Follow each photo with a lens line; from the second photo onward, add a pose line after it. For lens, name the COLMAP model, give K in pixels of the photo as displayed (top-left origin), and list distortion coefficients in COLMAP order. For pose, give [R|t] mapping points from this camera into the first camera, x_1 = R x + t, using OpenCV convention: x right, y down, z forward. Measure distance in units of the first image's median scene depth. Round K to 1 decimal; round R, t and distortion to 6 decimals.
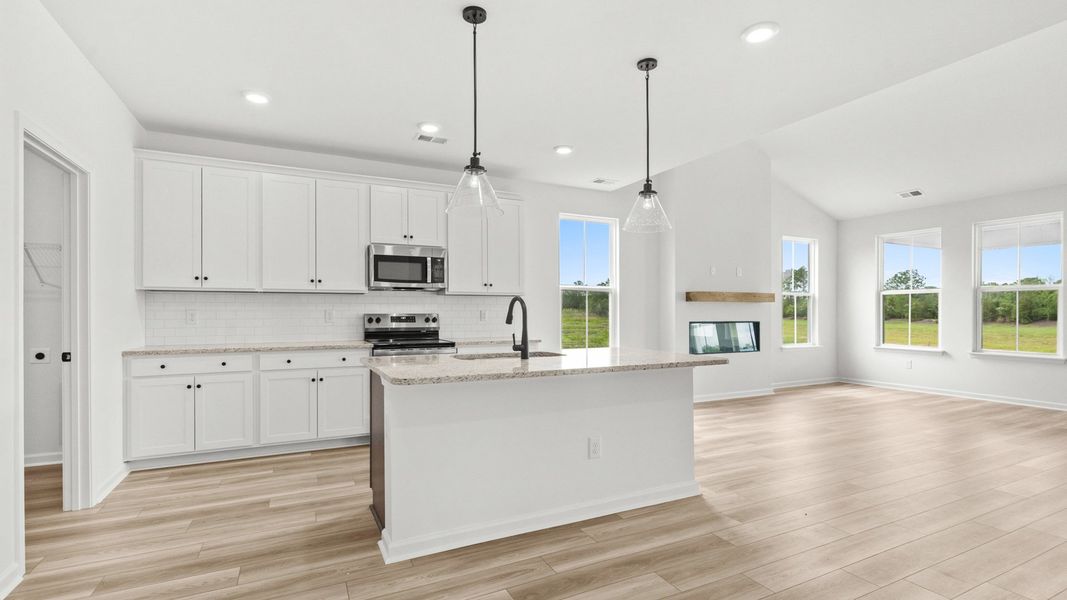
lens RADIAL K [[483.6, 0, 534.7], [0, 483.6, 309.5], [0, 0, 1]] dist [-0.002029, 0.002634]
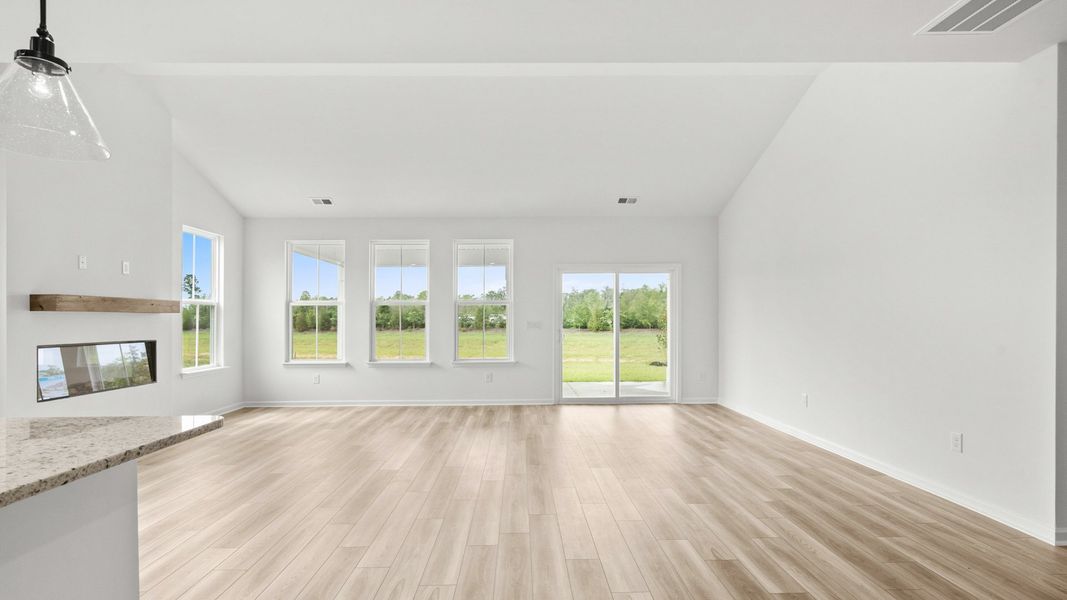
lens RADIAL K [[536.4, 0, 522.2], [0, 536.4, 315.3], [0, 0, 1]] dist [-0.004874, 0.001695]
pose [[0.441582, 0.004549, 0.897209, -0.001254], [0.002994, 0.999974, -0.006543, -0.006959], [-0.897216, 0.005576, 0.441557, 0.255130]]
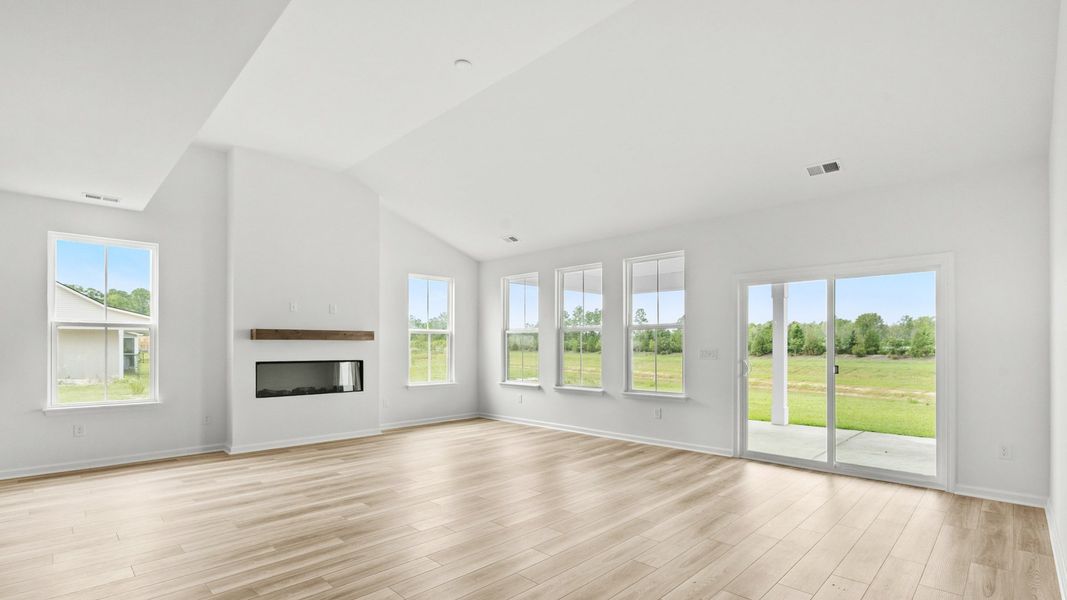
lens RADIAL K [[483.6, 0, 524.1], [0, 483.6, 342.4], [0, 0, 1]] dist [-0.002029, 0.002634]
pose [[0.950843, 0.001352, 0.309670, 0.696223], [-0.000026, 0.999991, -0.004288, -0.009962], [-0.309672, 0.004069, 0.950835, -0.033446]]
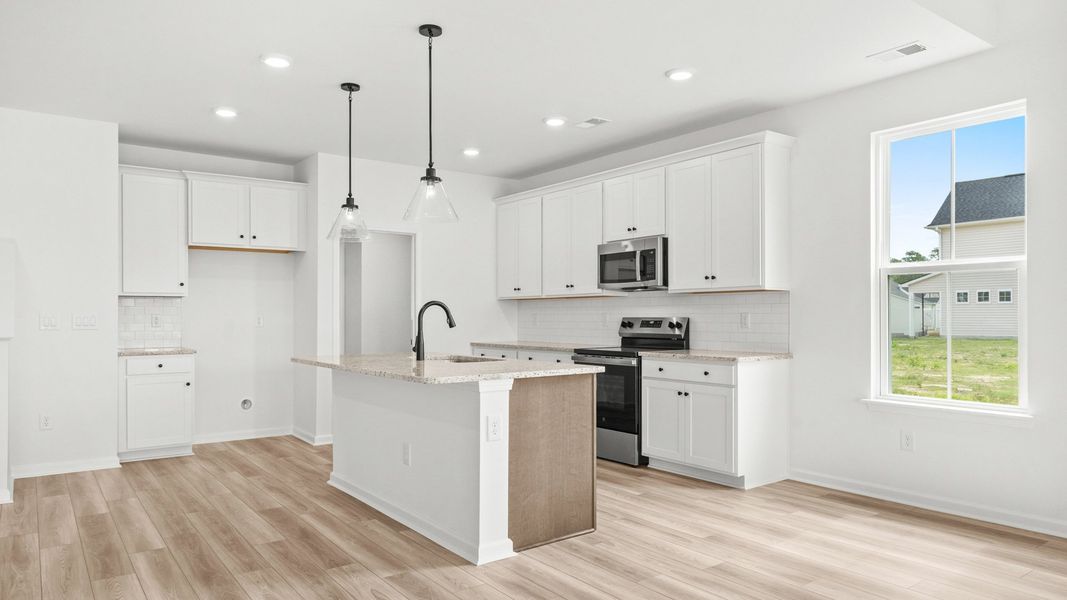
lens RADIAL K [[686.3, 0, 529.3], [0, 686.3, 316.6], [0, 0, 1]] dist [0.006051, -0.000188]
pose [[0.172518, 0.000502, -0.985006, 0.918751], [0.007425, 0.999971, 0.001810, 0.003383], [0.984978, -0.007626, 0.172509, 0.600452]]
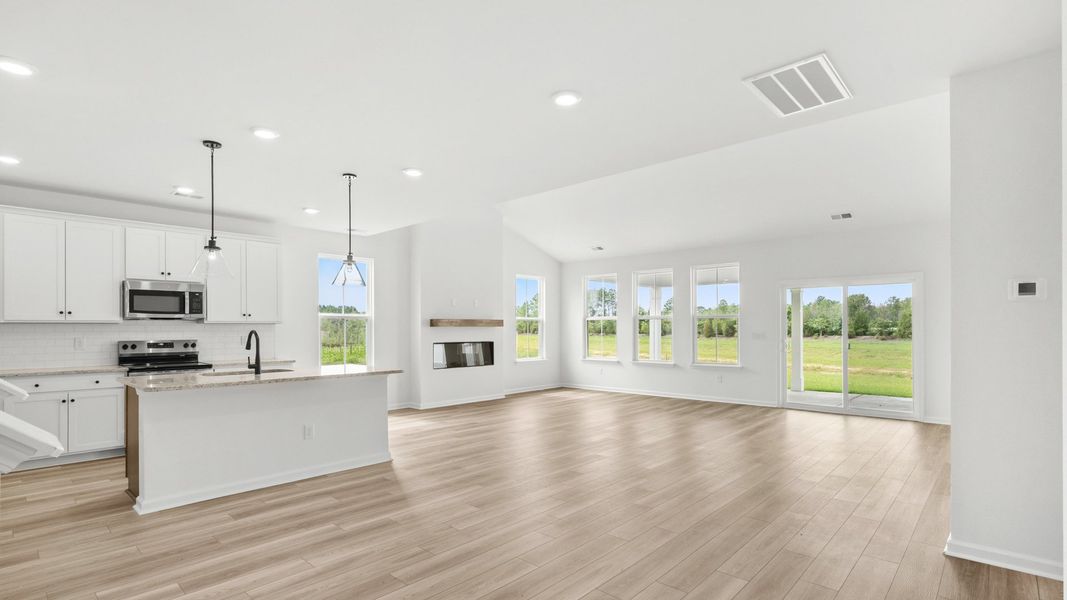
lens RADIAL K [[499.8, 0, 525.7], [0, 499.8, 322.8], [0, 0, 1]] dist [0.004855, 0.000076]
pose [[0.939214, -0.000226, 0.343331, 0.132153], [0.002873, 0.999970, -0.007202, -0.022410], [-0.343319, 0.007751, 0.939187, -0.407973]]
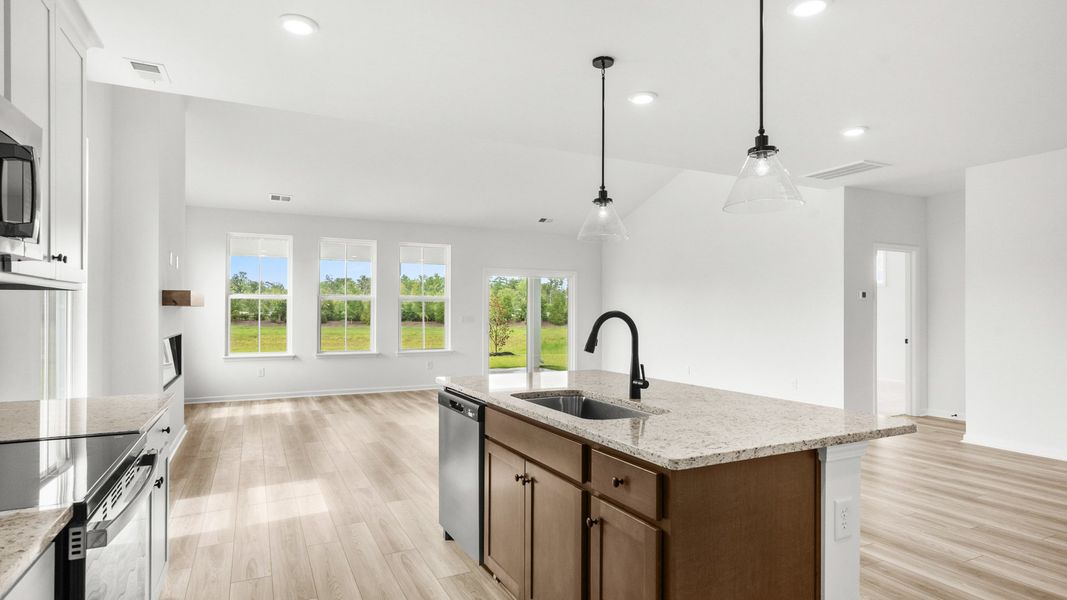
lens RADIAL K [[564.3, 0, 529.0], [0, 564.3, 307.5], [0, 0, 1]] dist [0.009975, 0.001318]
pose [[0.010549, 0.006962, 0.999920, -0.535165], [-0.006552, 0.999955, -0.006893, -0.016356], [-0.999923, -0.006478, 0.010594, 0.706680]]
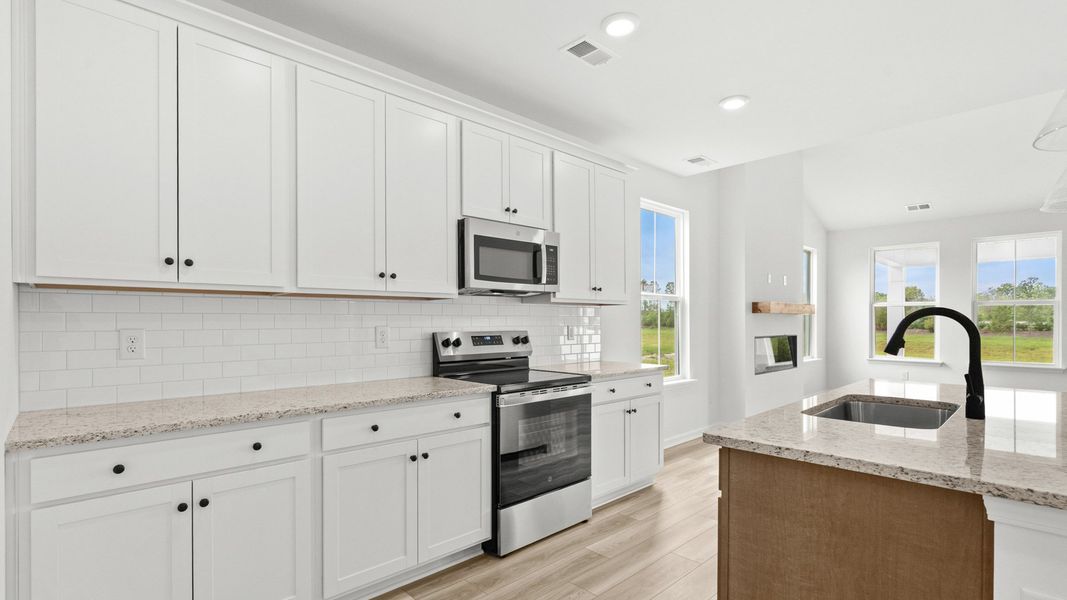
lens RADIAL K [[499.8, 0, 539.5], [0, 499.8, 317.8], [0, 0, 1]] dist [0.004855, 0.000076]
pose [[0.952584, 0.001424, 0.304271, -0.422244], [-0.001014, 0.999998, -0.001506, -0.008858], [-0.304273, 0.001126, 0.952584, 0.362929]]
